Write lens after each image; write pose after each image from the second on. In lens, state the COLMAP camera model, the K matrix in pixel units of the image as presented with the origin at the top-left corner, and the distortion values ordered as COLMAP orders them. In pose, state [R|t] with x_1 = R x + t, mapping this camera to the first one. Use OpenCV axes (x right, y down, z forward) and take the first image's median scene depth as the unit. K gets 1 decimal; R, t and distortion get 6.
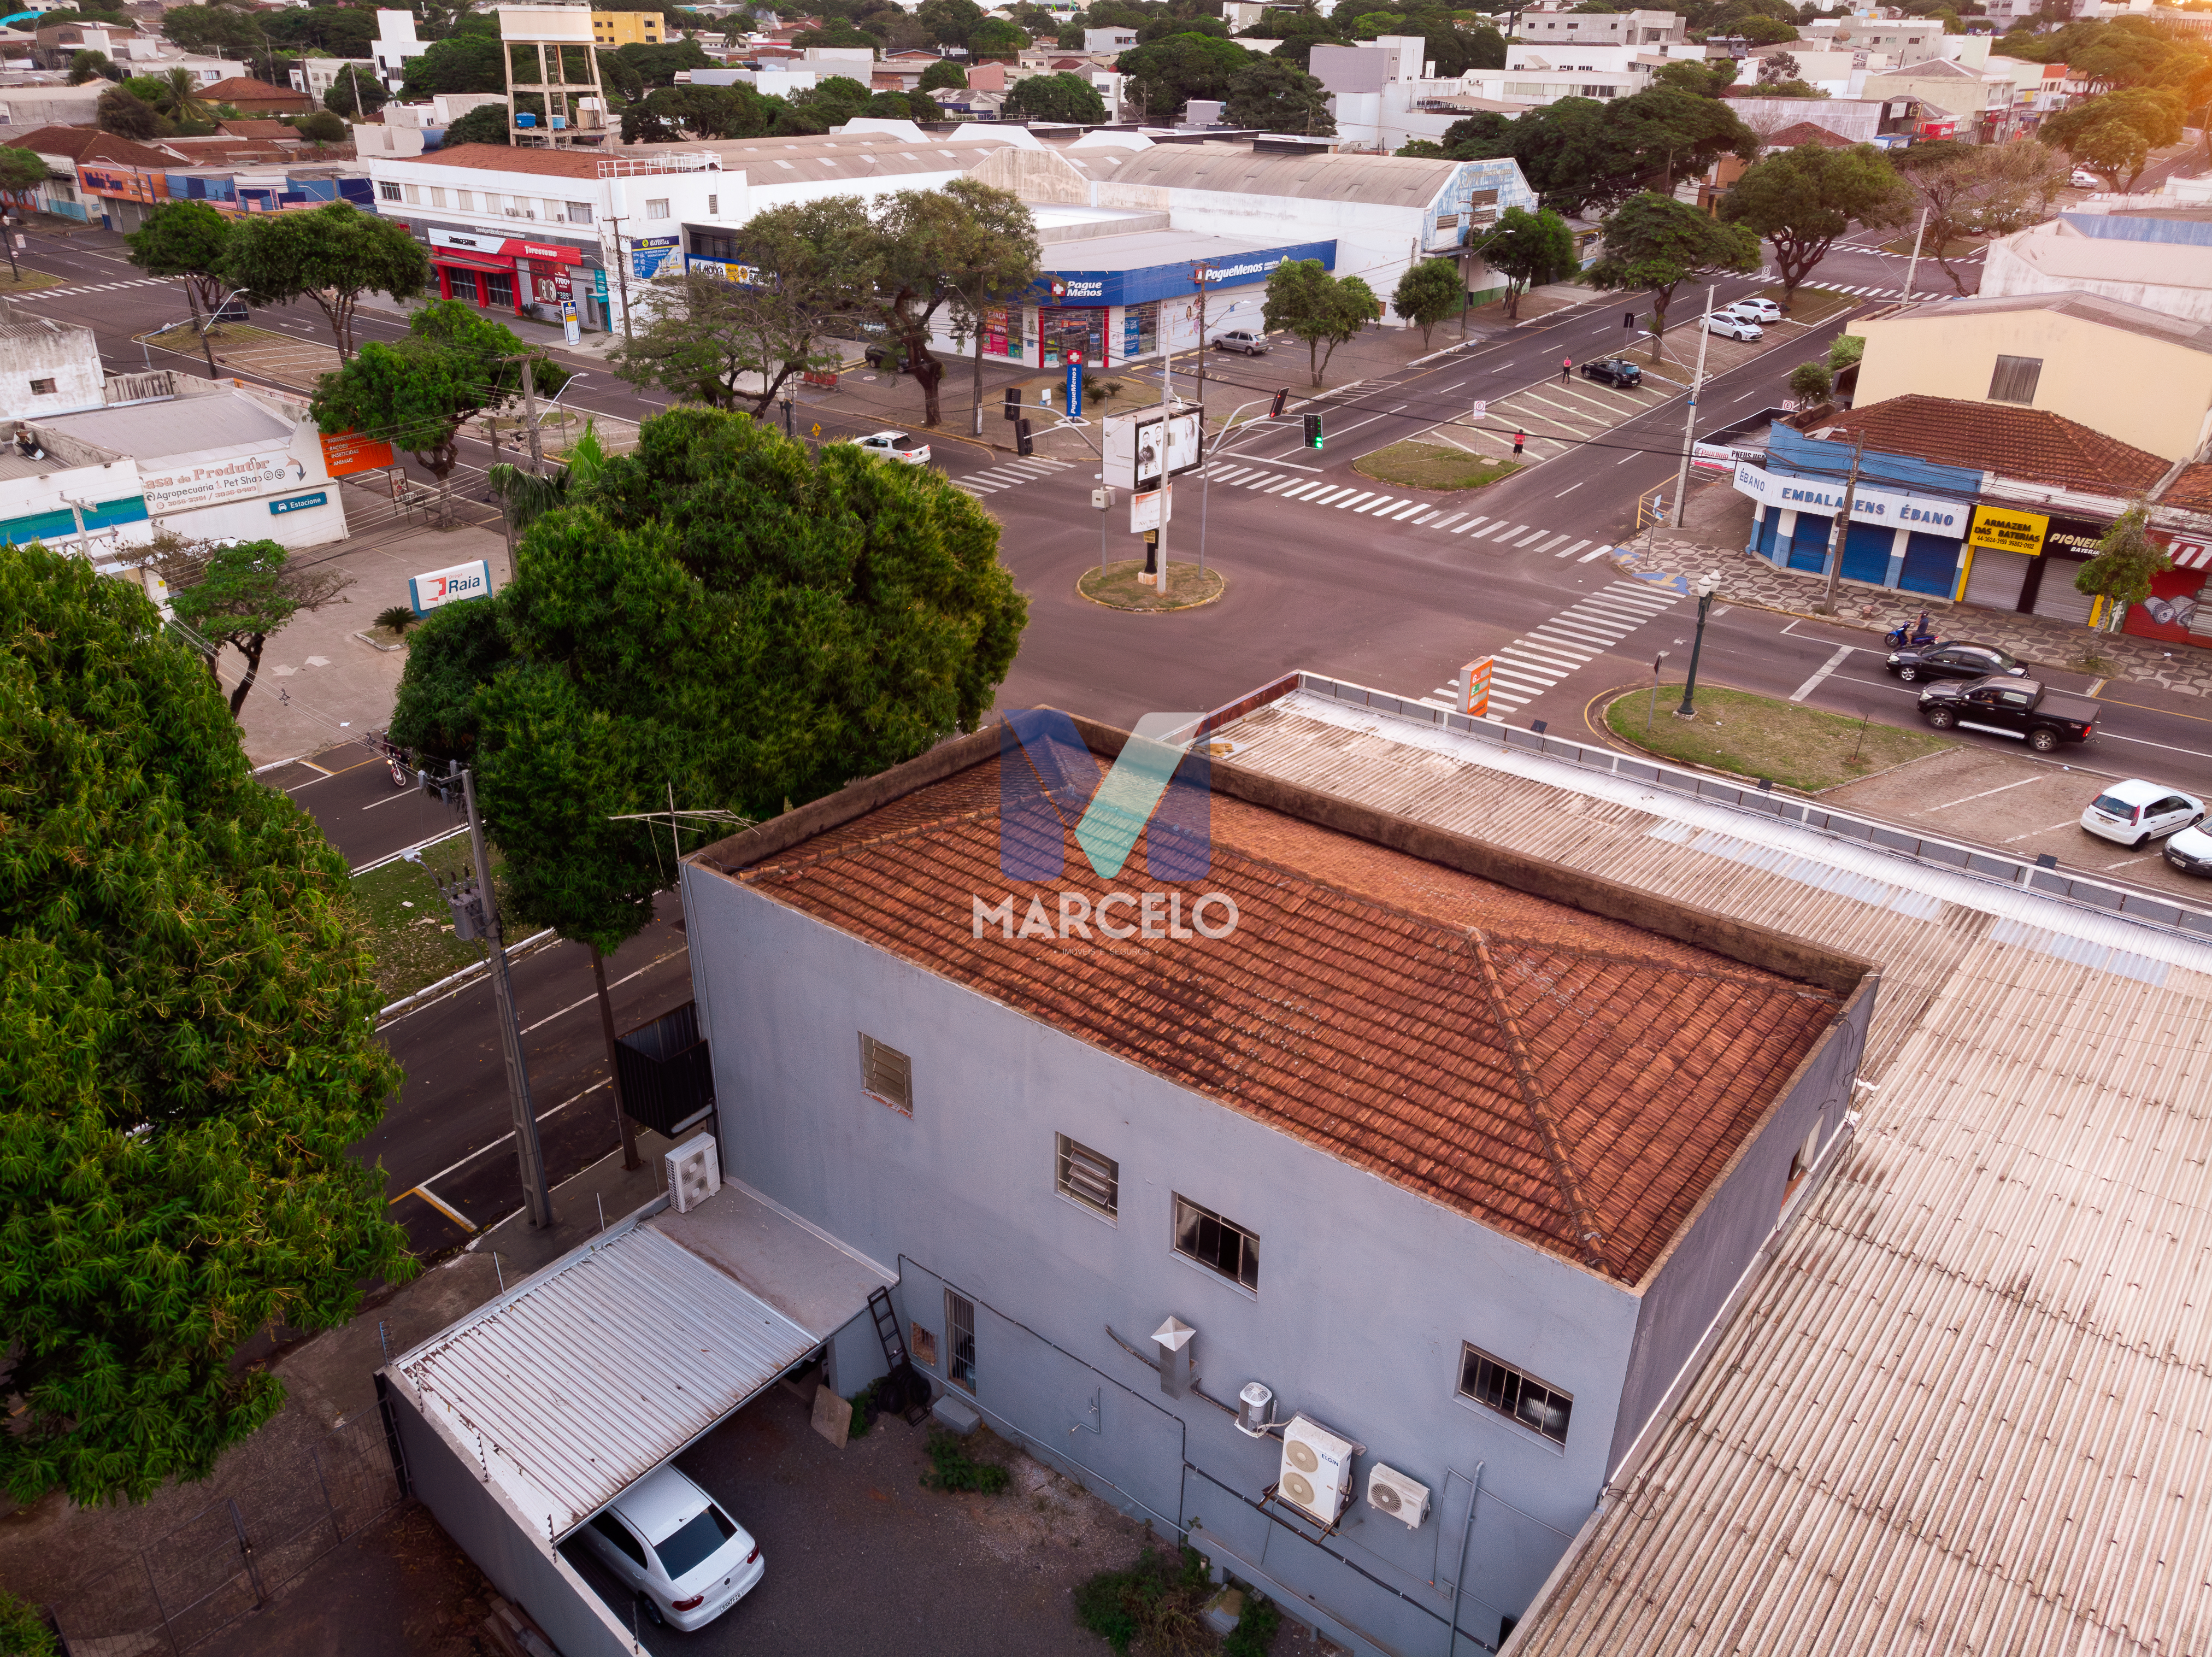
lens RADIAL K [[1638.5, 0, 1096.0], [0, 1638.5, 843.2], [0, 0, 1]] dist [-0.003567, 0.007405]
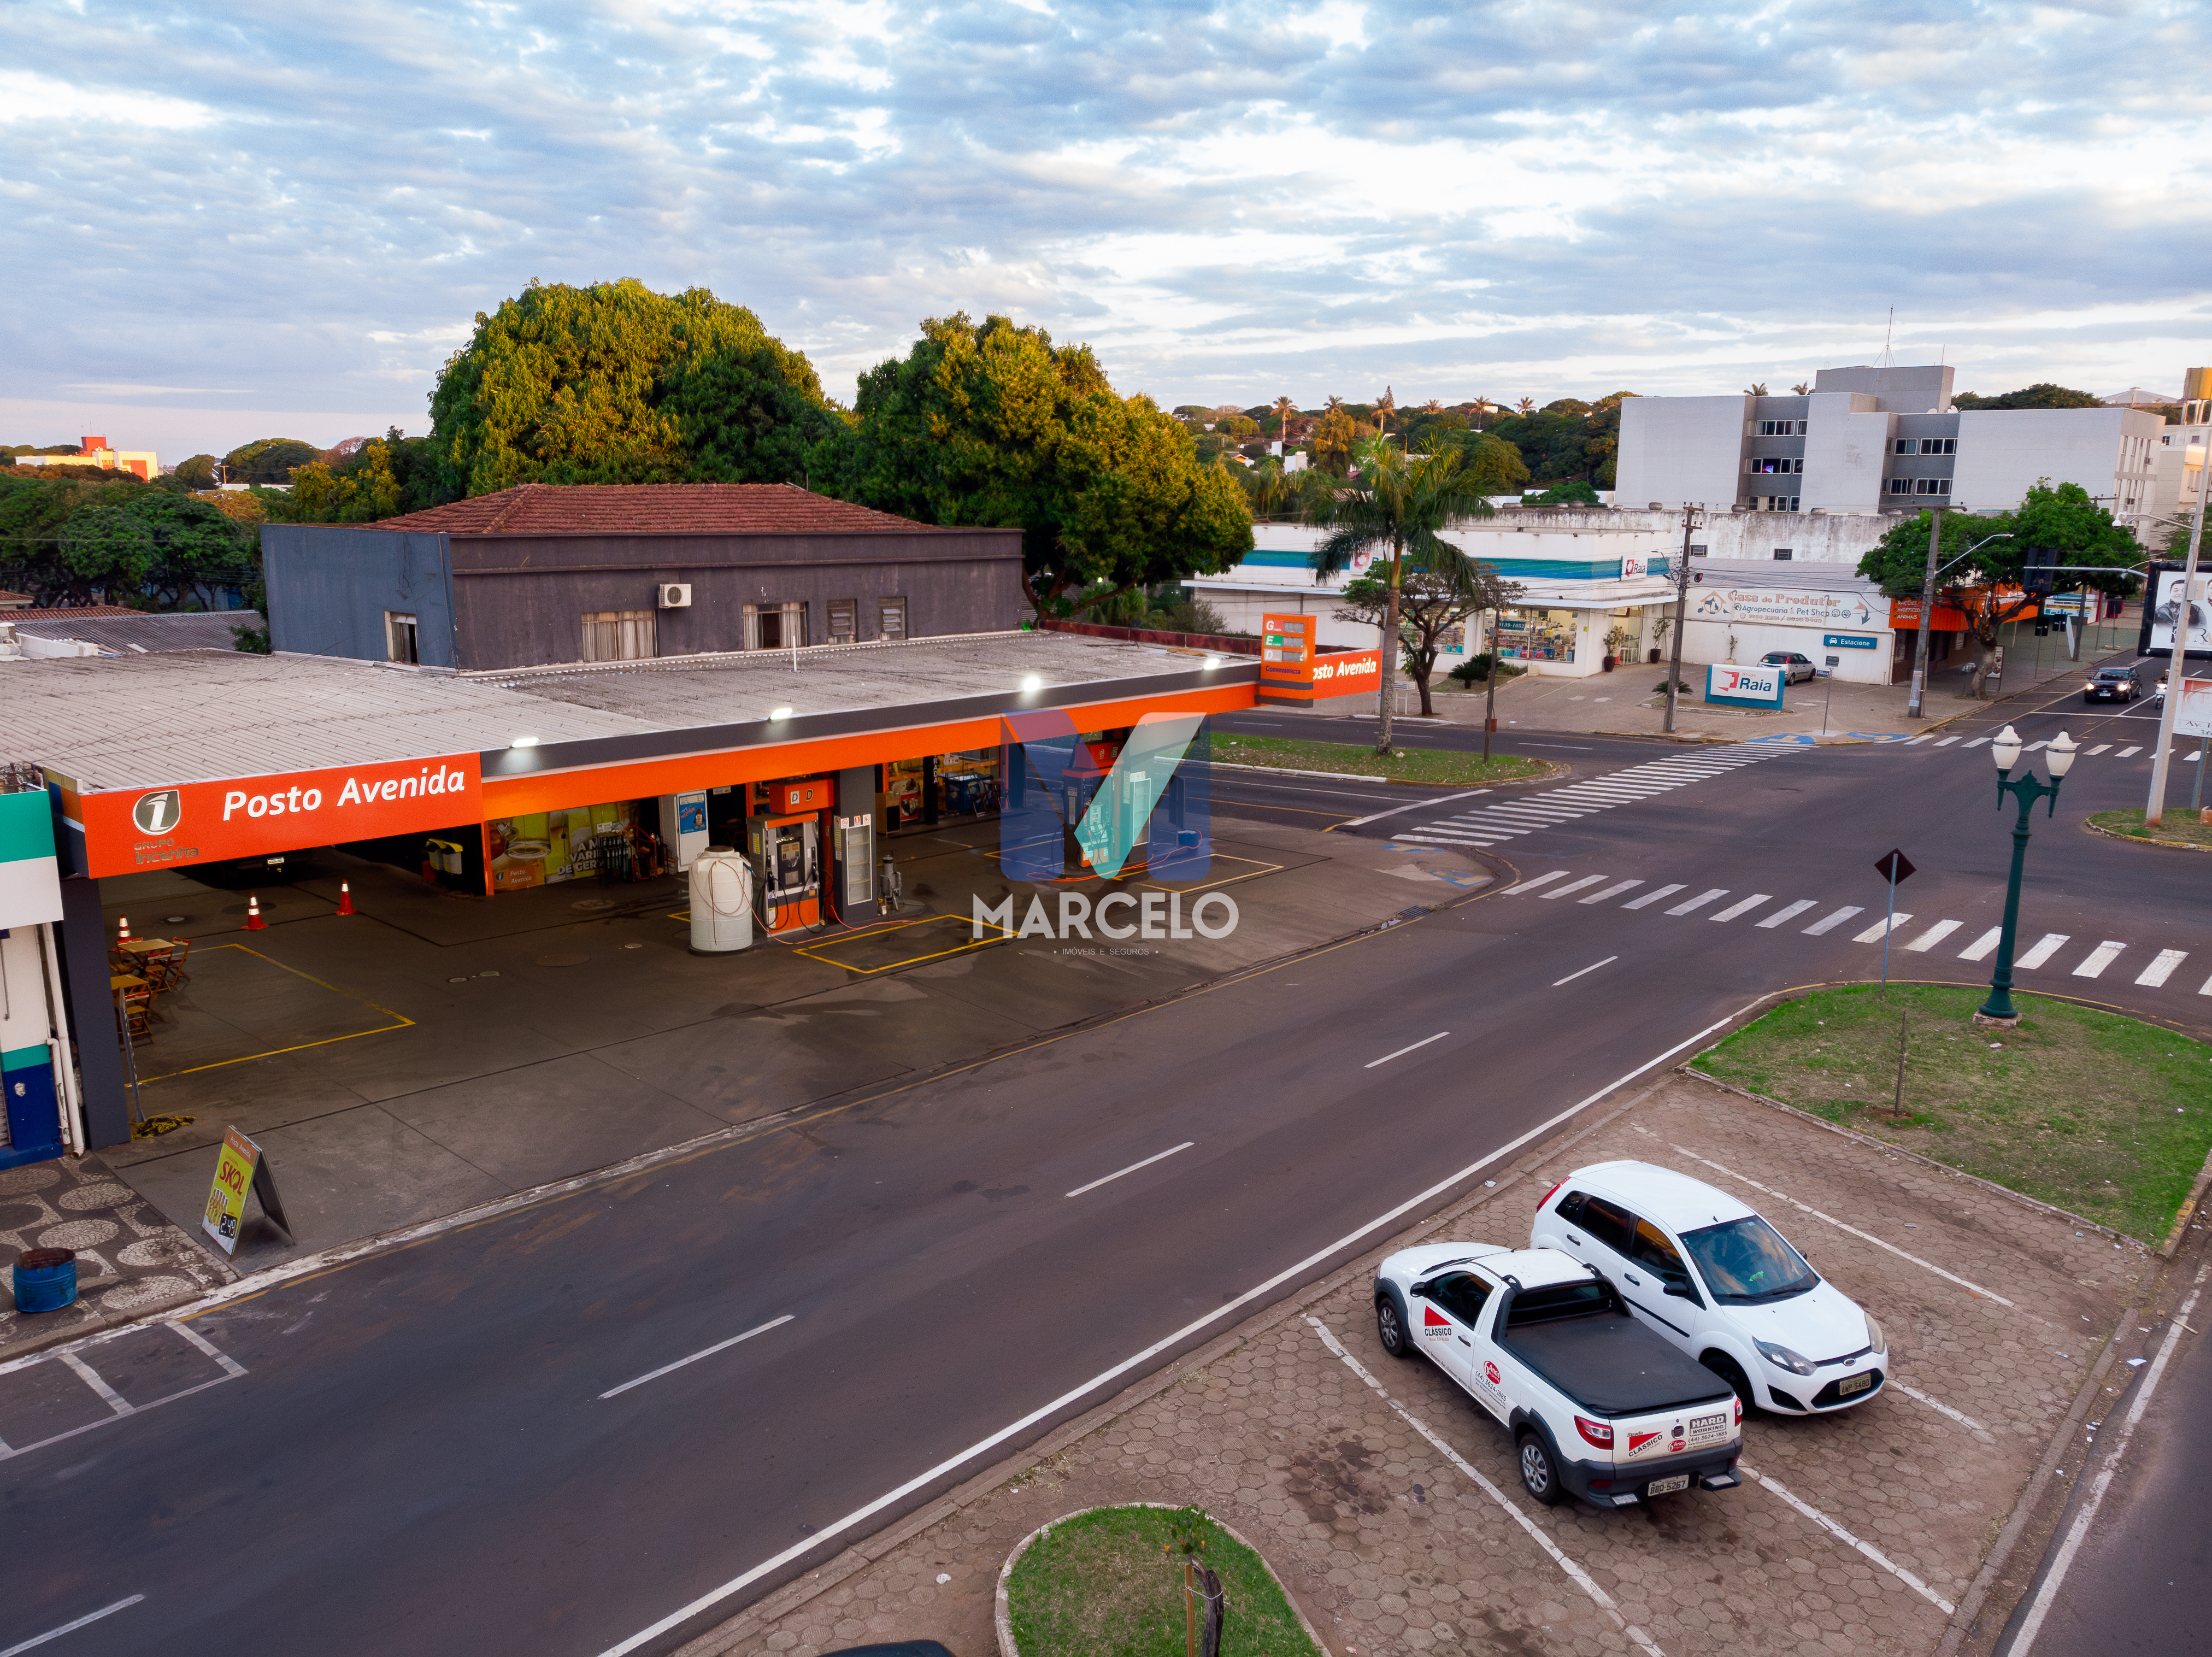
lens RADIAL K [[1638.5, 0, 1109.5], [0, 1638.5, 862.9], [0, 0, 1]] dist [-0.003567, 0.007405]
pose [[-0.040566, 0.212504, -0.976318, 0.700679], [-0.459482, 0.863708, 0.207085, -0.081203], [0.887260, 0.457001, 0.062604, 0.583885]]
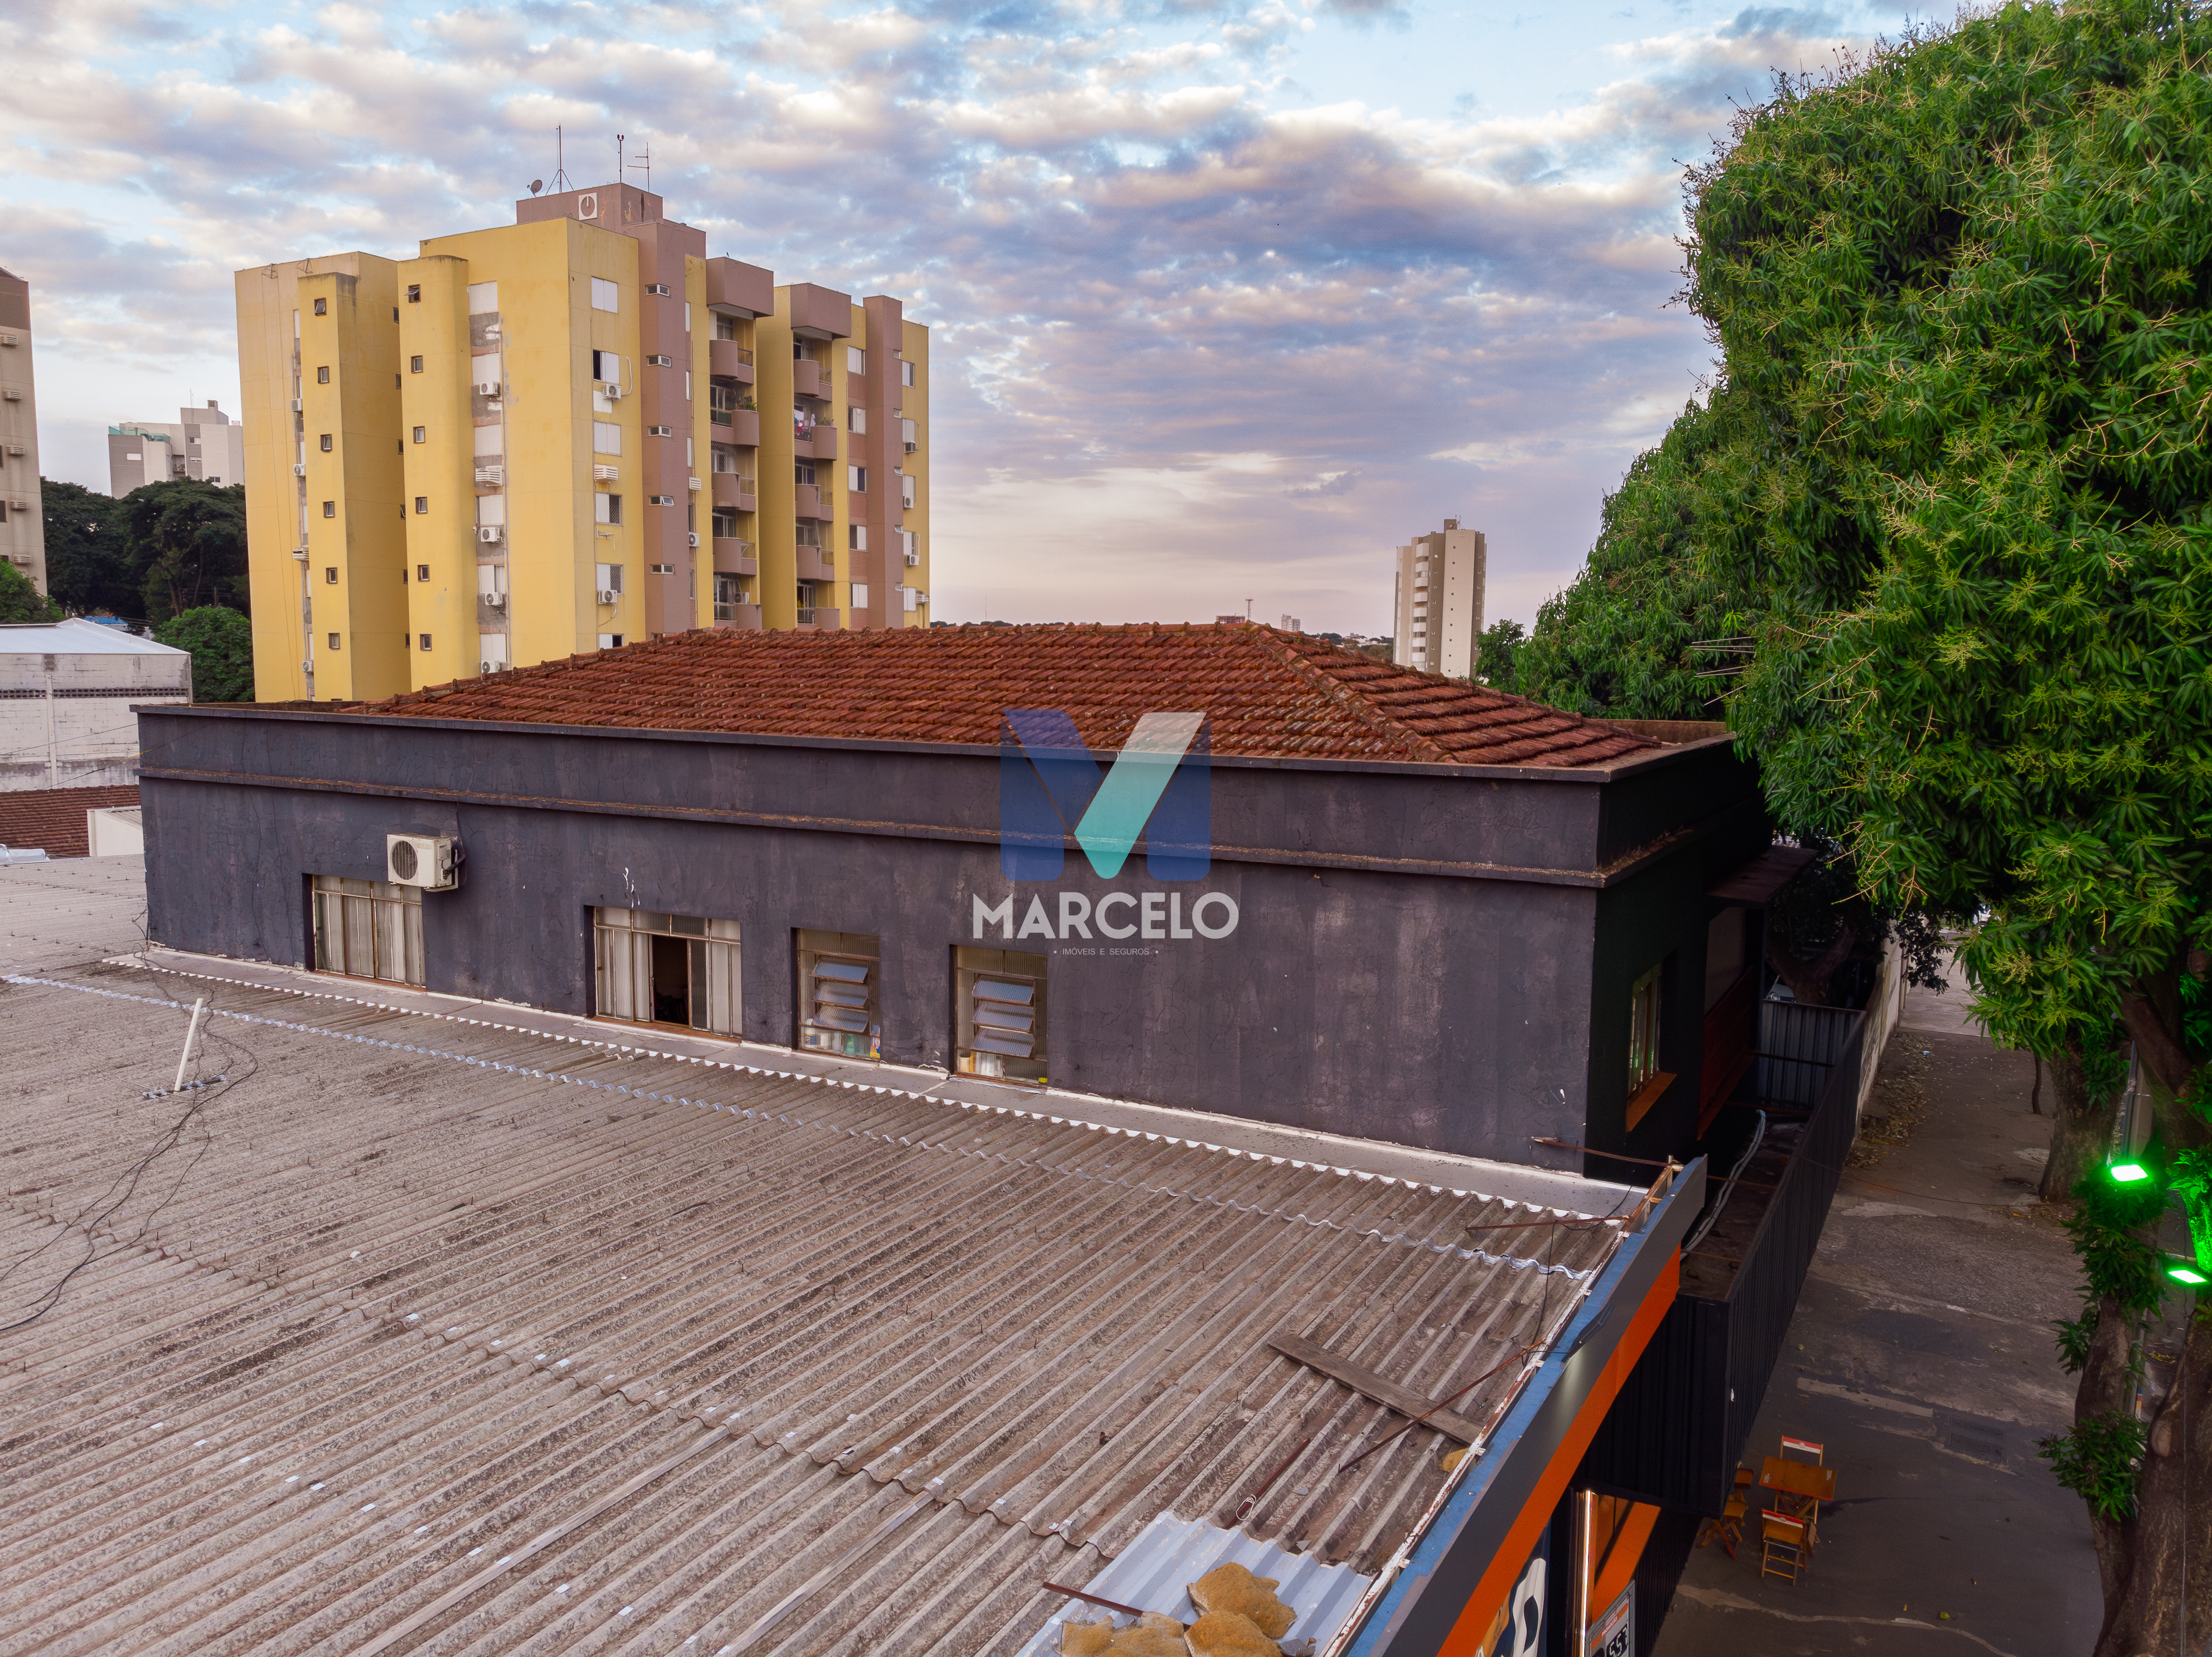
lens RADIAL K [[1638.5, 0, 1097.1], [0, 1638.5, 835.7], [0, 0, 1]] dist [-0.003567, 0.007405]
pose [[-0.986337, -0.002741, -0.164716, 0.063178], [-0.091404, 0.840945, 0.533345, -0.121715], [0.137055, 0.541114, -0.829706, 0.665413]]
